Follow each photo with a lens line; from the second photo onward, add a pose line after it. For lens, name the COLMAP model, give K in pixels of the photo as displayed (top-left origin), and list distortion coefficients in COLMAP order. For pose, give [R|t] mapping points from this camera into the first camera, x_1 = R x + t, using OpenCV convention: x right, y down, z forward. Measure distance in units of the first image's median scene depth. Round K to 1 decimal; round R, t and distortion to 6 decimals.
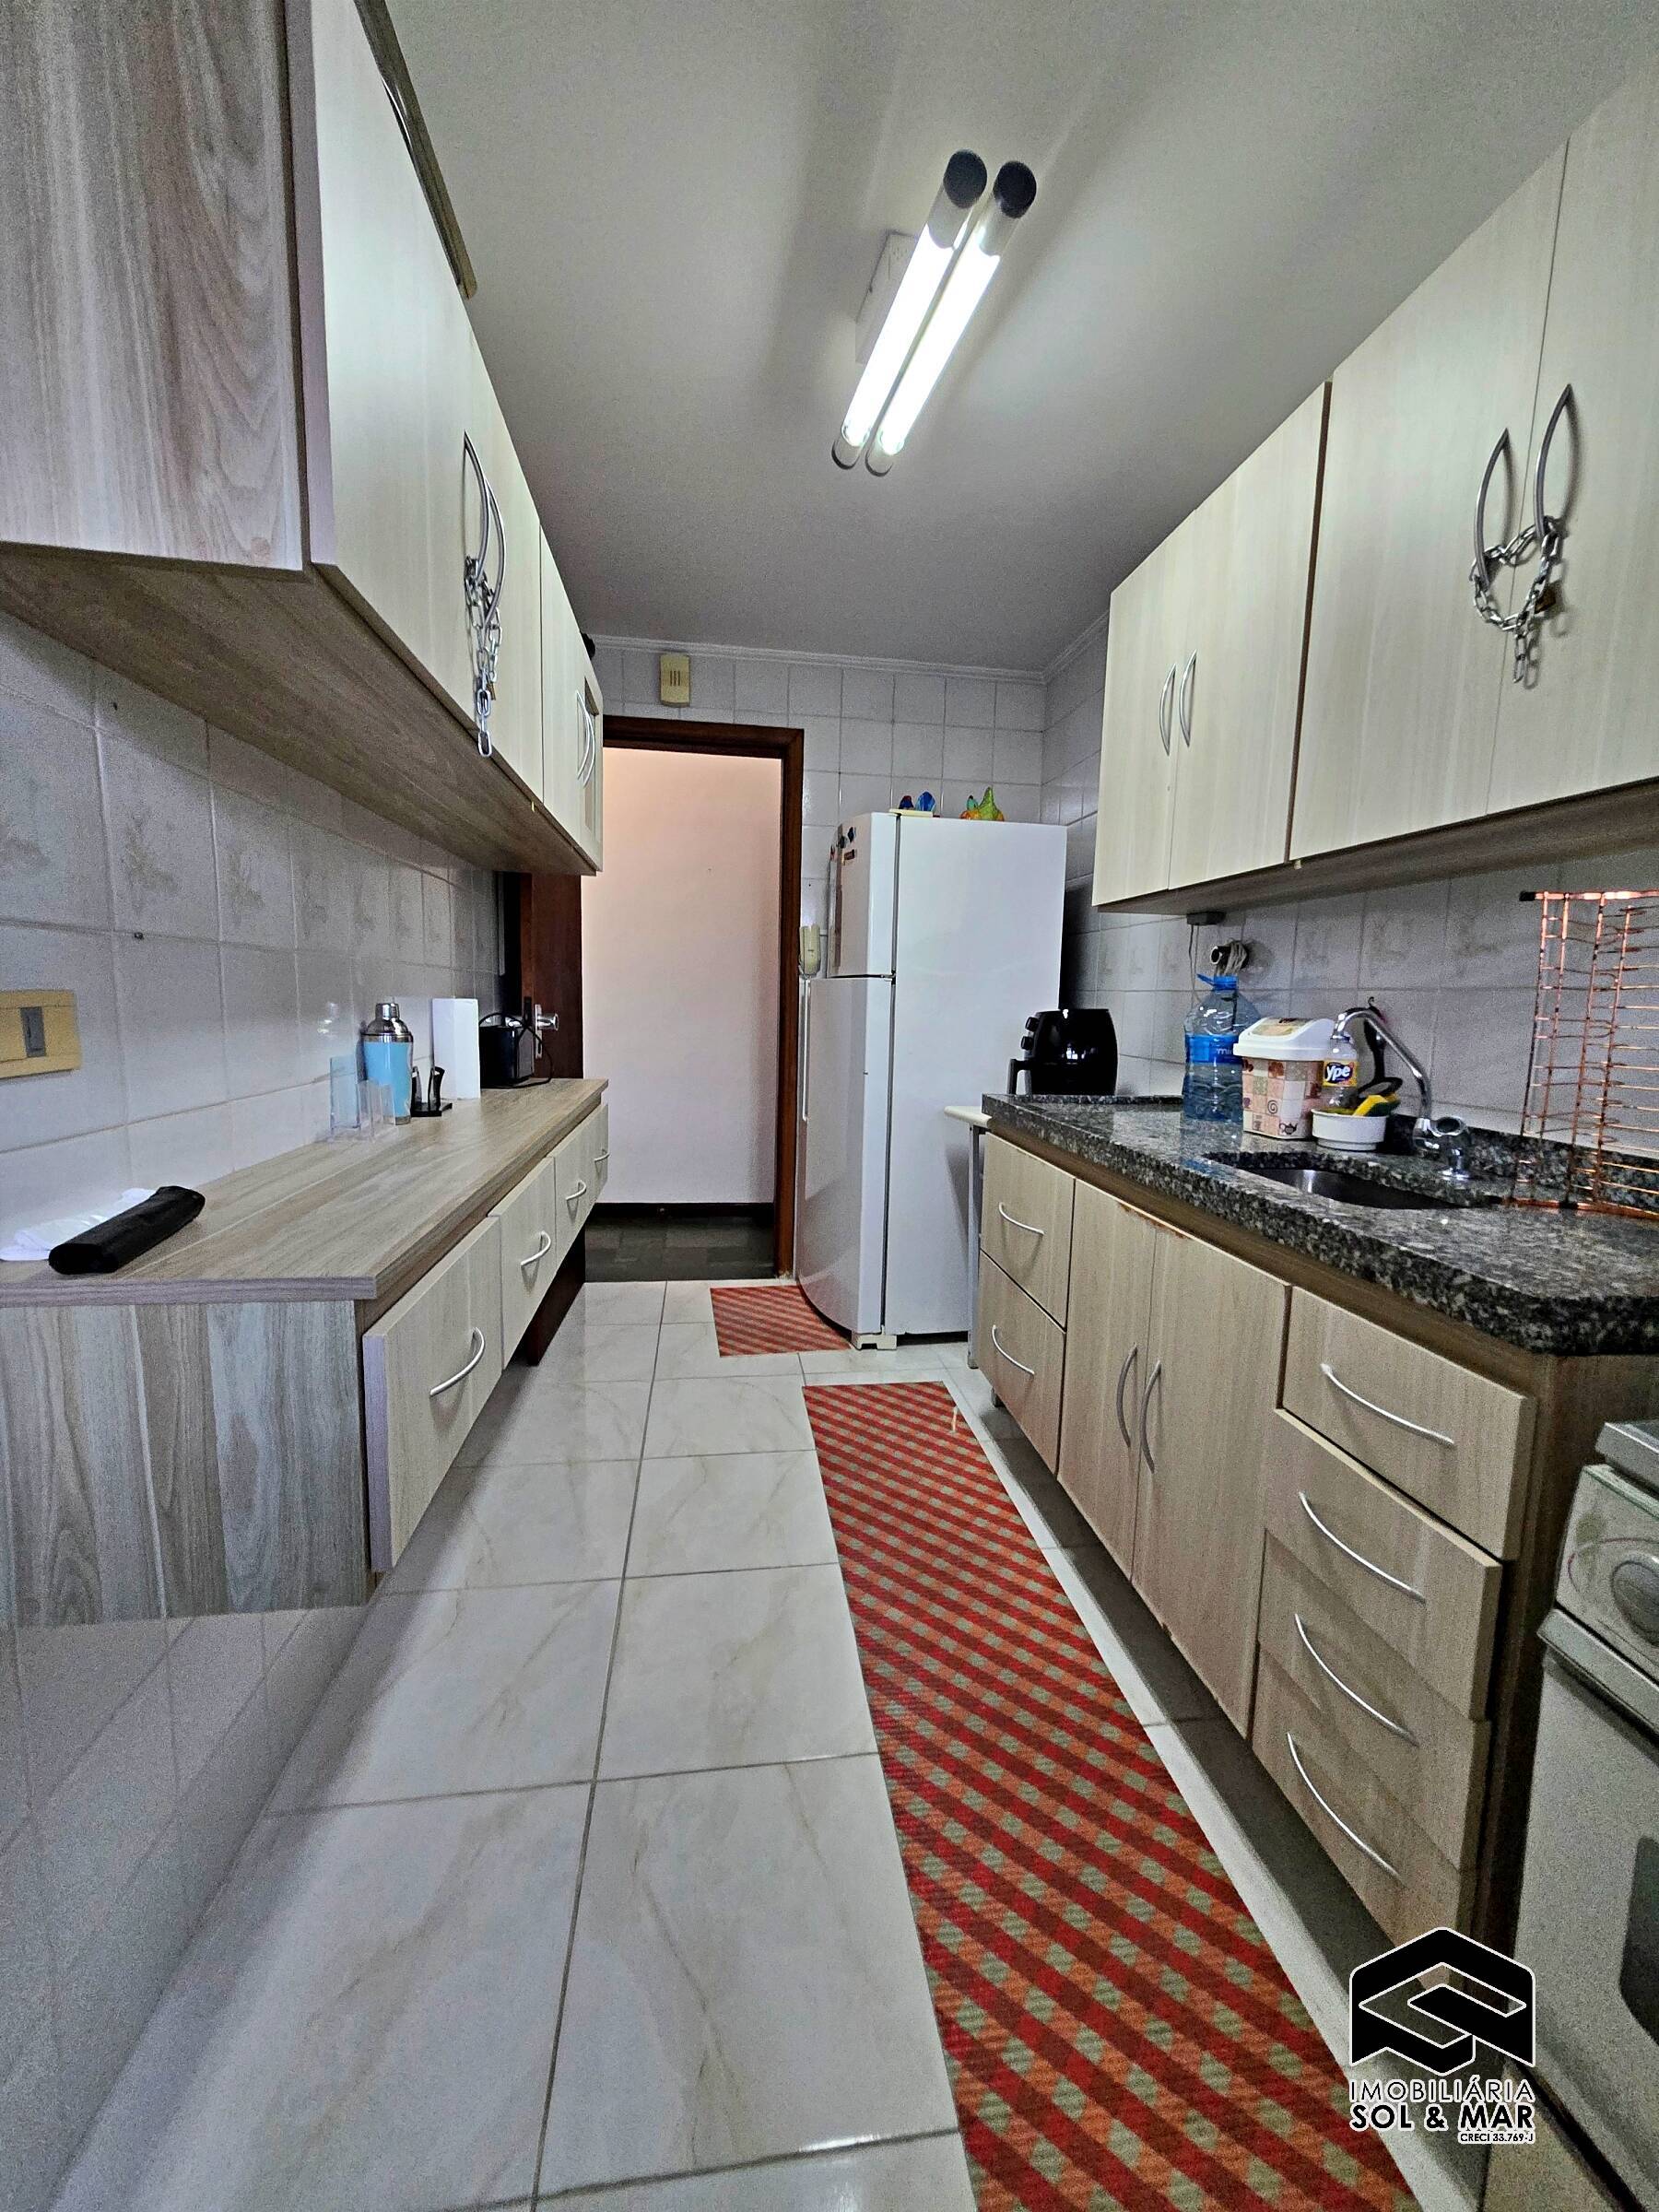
lens RADIAL K [[872.4, 0, 833.8], [0, 872.4, 1102.6], [0, 0, 1]] dist [0.007816, -0.001127]
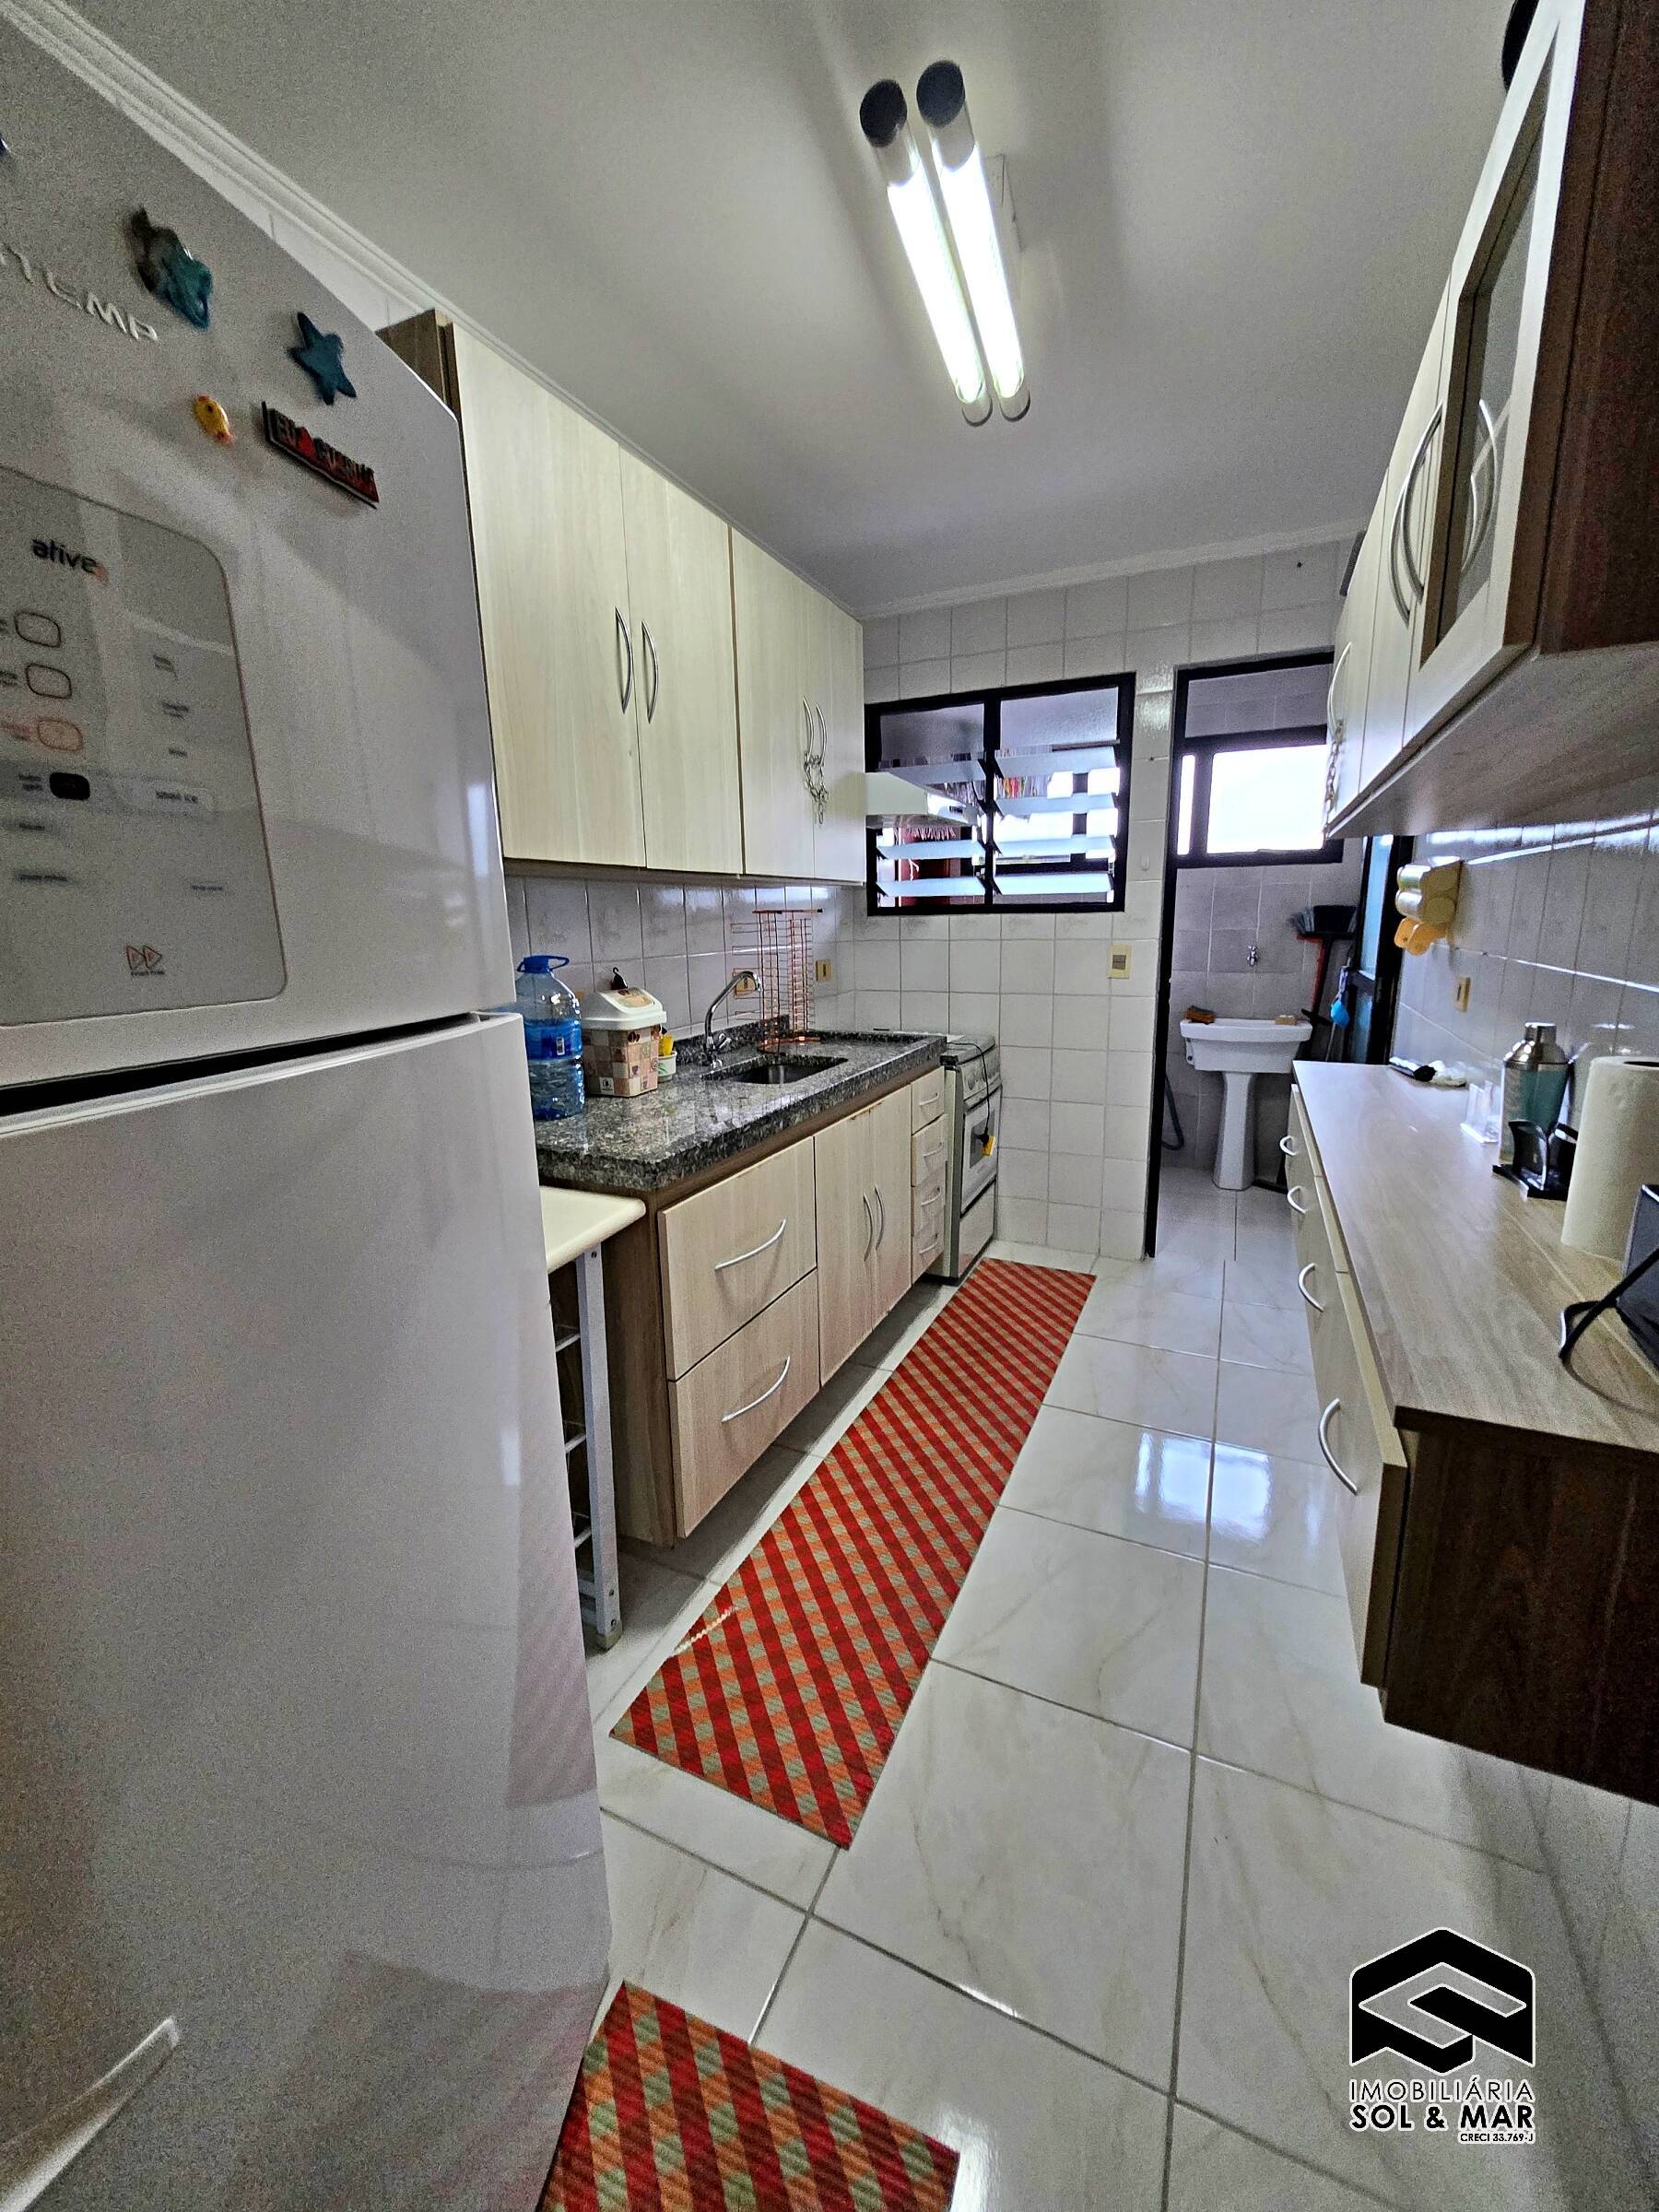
lens RADIAL K [[872.4, 0, 836.6], [0, 872.4, 1095.4], [0, 0, 1]] dist [0.007816, -0.001127]
pose [[-0.840164, -0.118101, 0.529317, -0.319415], [0.064165, 0.947500, 0.313253, -0.291919], [-0.538524, 0.297147, -0.788477, 1.704362]]
